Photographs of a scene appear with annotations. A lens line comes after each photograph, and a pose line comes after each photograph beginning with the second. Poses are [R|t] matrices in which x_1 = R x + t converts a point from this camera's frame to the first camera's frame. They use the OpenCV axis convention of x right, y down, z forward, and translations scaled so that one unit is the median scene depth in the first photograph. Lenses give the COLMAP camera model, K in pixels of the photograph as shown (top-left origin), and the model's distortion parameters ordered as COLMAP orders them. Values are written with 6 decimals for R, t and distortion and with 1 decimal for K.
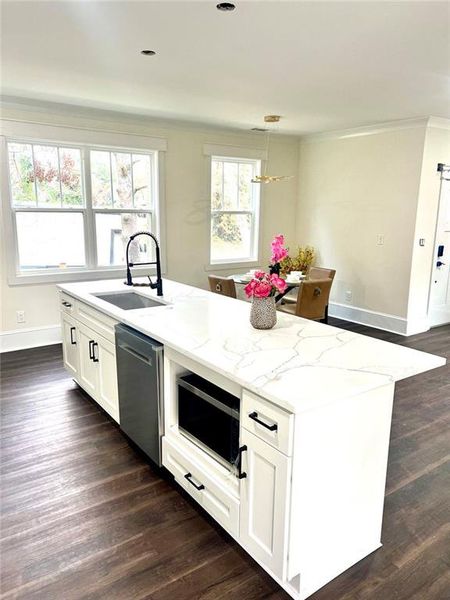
lens RADIAL K [[457.0, 0, 225.0], [0, 457.0, 300.0], [0, 0, 1]] dist [0.000410, -0.002114]
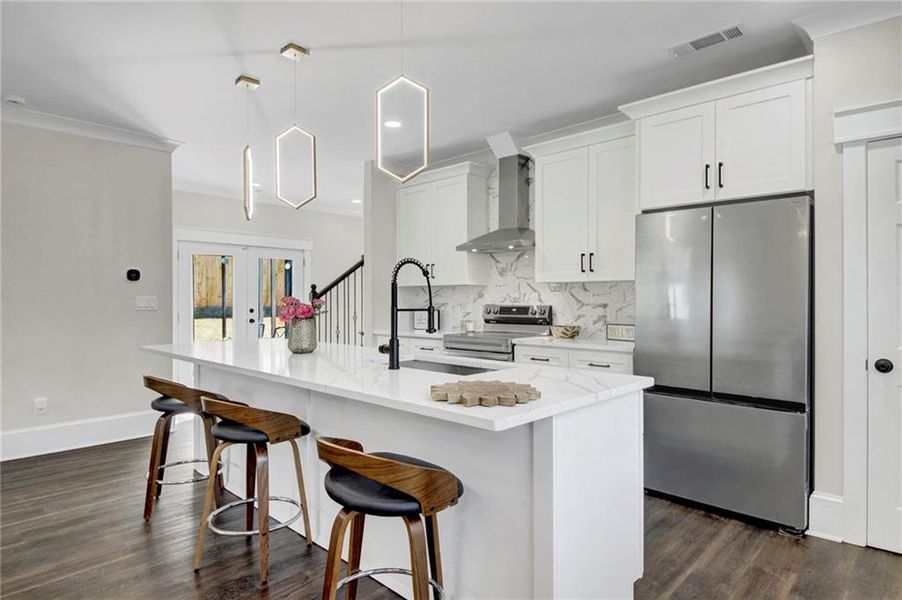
lens RADIAL K [[506.5, 0, 451.0], [0, 506.5, 300.0], [0, 0, 1]] dist [0.046361, -0.043173]
pose [[-0.983222, -0.008454, -0.182216, -0.105664], [-0.046117, 0.977995, 0.203467, -0.228139], [0.176486, 0.208457, -0.961976, 1.631901]]
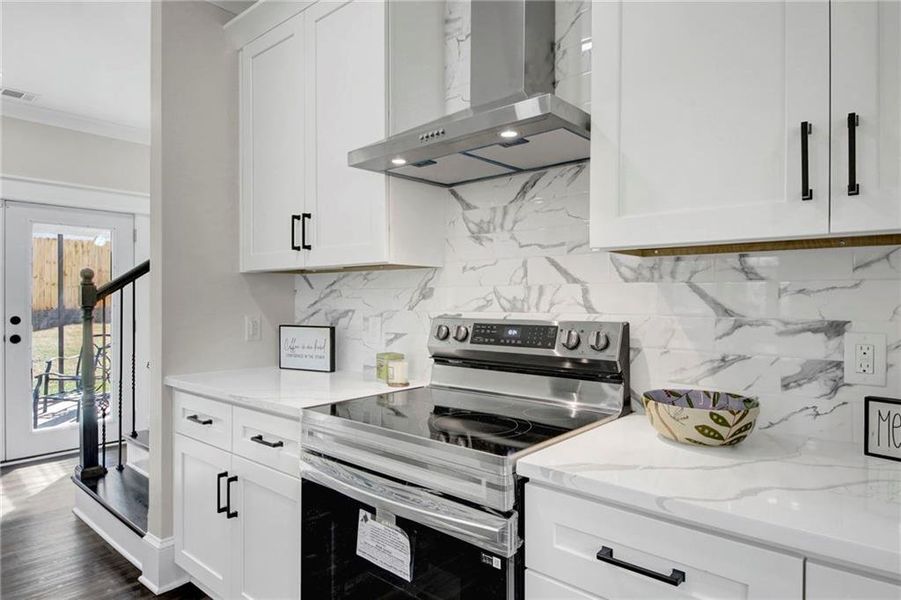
lens RADIAL K [[523.8, 0, 450.5], [0, 523.8, 300.0], [0, 0, 1]] dist [0.023239, -0.000653]
pose [[-0.973968, -0.010752, -0.226432, -0.337992], [-0.057835, 0.977605, 0.202346, -0.069334], [0.219186, 0.210174, -0.952777, 0.852377]]
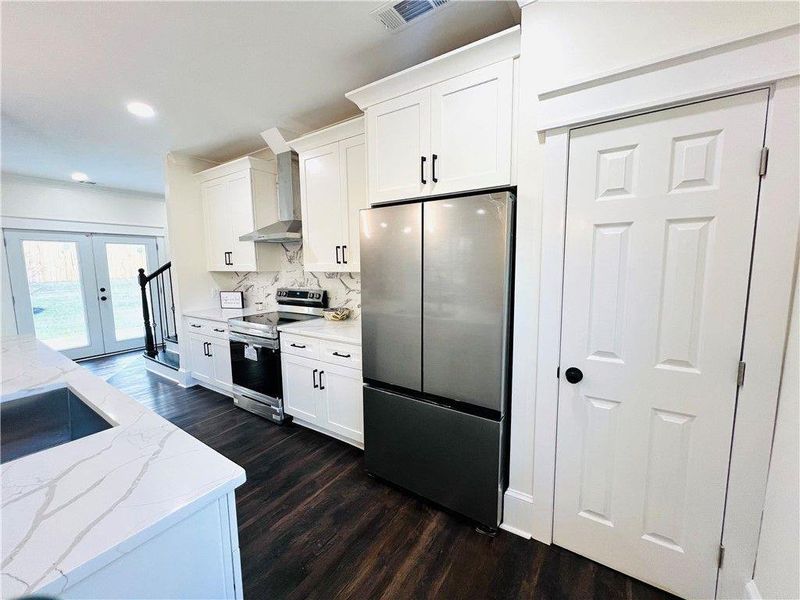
lens RADIAL K [[318.1, 0, 400.0], [0, 318.1, 300.0], [0, 0, 1]] dist [-0.002944, -0.000155]
pose [[-0.937169, 0.043669, -0.346132, -0.460194], [-0.067318, 0.950855, 0.302231, -0.229100], [0.342319, 0.306543, -0.888172, 1.344897]]
